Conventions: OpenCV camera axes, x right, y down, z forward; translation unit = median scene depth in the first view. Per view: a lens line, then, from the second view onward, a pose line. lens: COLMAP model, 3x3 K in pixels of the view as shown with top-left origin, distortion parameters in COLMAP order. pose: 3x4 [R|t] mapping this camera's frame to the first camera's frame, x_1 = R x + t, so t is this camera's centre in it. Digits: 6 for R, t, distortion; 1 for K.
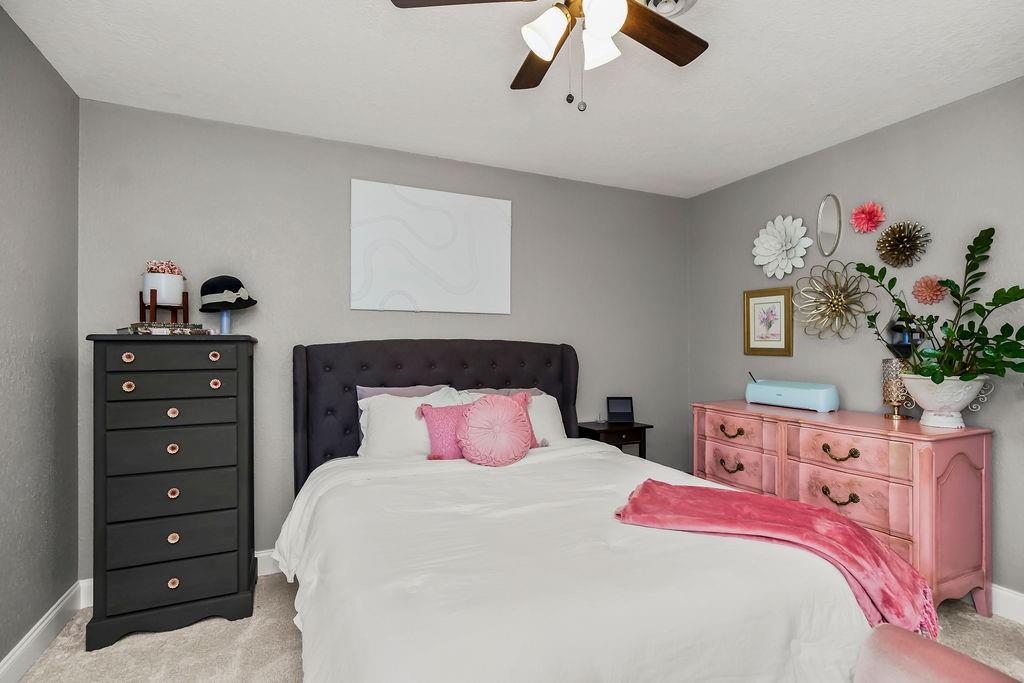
lens RADIAL K [[478.8, 0, 515.9], [0, 478.8, 346.0], [0, 0, 1]] dist [-0.000273, -0.000108]
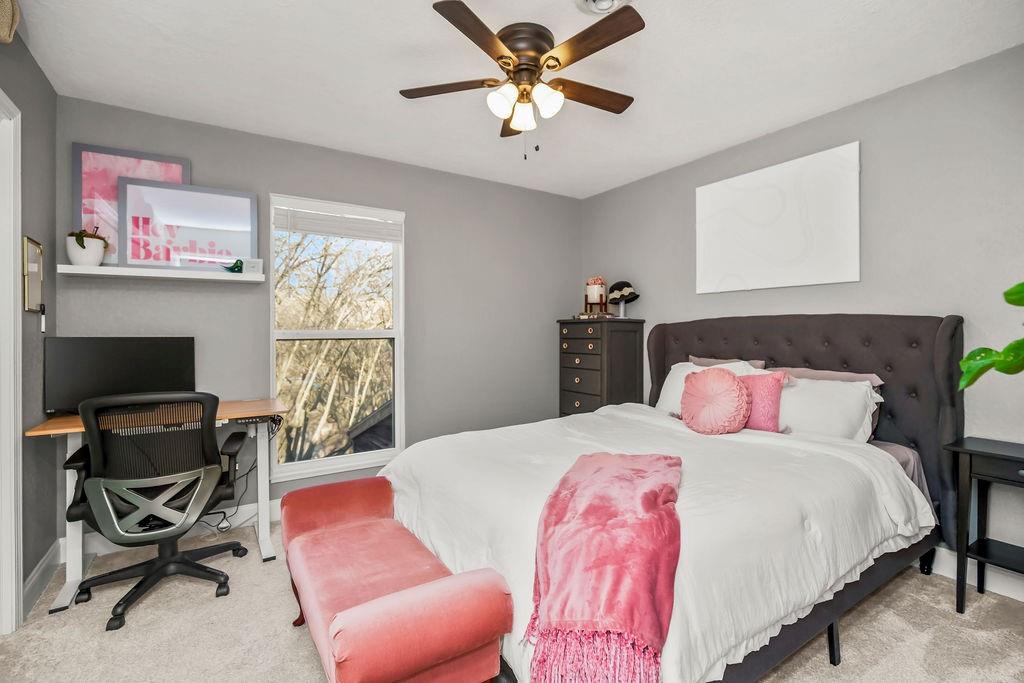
lens RADIAL K [[478.0, 0, 512.0], [0, 478.0, 341.5], [0, 0, 1]] dist [-0.000533, -0.000081]
pose [[0.155339, 0.018879, -0.987681, 0.939160], [0.001052, 0.999814, 0.019277, 0.024385], [0.987861, -0.004034, 0.155290, 0.402783]]
